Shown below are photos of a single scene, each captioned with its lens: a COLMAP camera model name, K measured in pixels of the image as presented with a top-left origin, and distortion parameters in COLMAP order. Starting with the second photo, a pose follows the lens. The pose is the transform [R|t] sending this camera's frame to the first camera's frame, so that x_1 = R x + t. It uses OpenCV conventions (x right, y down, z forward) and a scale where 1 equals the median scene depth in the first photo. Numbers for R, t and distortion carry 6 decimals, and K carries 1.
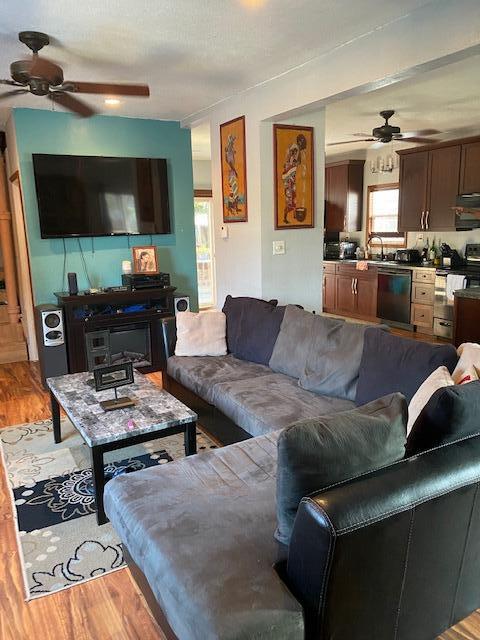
lens RADIAL K [[490.5, 0, 243.1], [0, 490.5, 323.7], [0, 0, 1]] dist [0.036522, -0.028336]
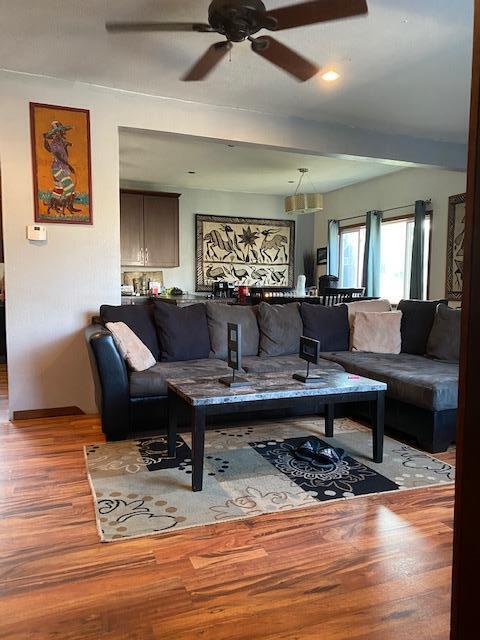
lens RADIAL K [[490.5, 0, 239.3], [0, 490.5, 324.9], [0, 0, 1]] dist [0.036522, -0.028336]
pose [[0.146454, -0.056053, 0.987628, -0.885318], [0.193360, 0.980756, 0.026990, -0.000475], [-0.970135, 0.187015, 0.154475, 0.659049]]
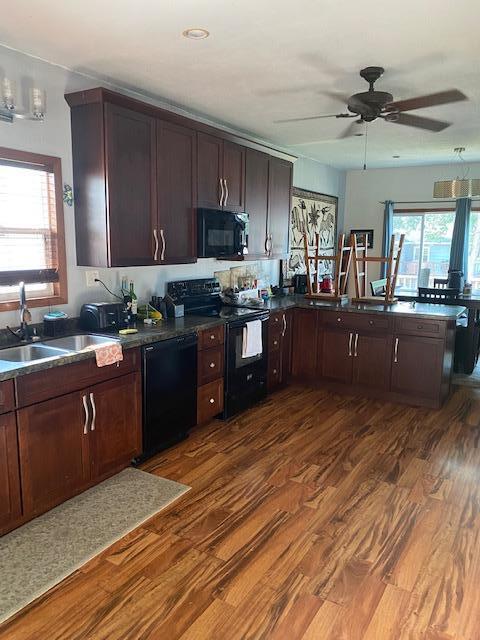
lens RADIAL K [[490.5, 0, 236.1], [0, 490.5, 321.8], [0, 0, 1]] dist [0.036522, -0.028336]
pose [[-0.457800, -0.132098, 0.879187, -0.258692], [0.177777, 0.955326, 0.236108, -0.375594], [-0.871100, 0.264389, -0.413864, 1.822690]]
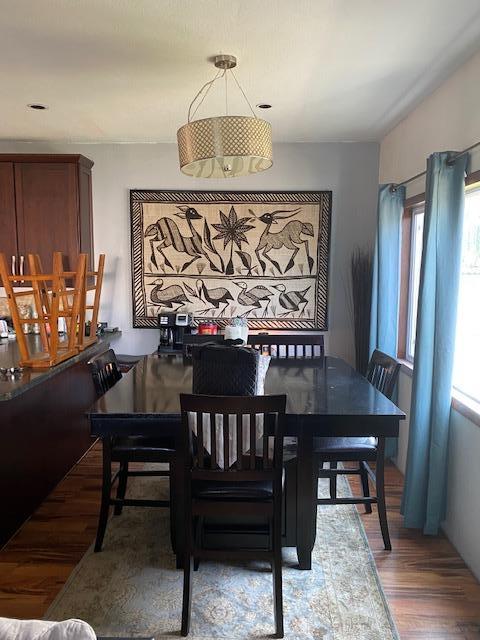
lens RADIAL K [[490.5, 0, 245.1], [0, 490.5, 325.1], [0, 0, 1]] dist [0.036522, -0.028336]
pose [[0.530620, -0.081276, 0.843704, 0.179438], [0.156711, 0.987639, -0.003417, -0.070236], [-0.832997, 0.134031, 0.536798, 0.304939]]
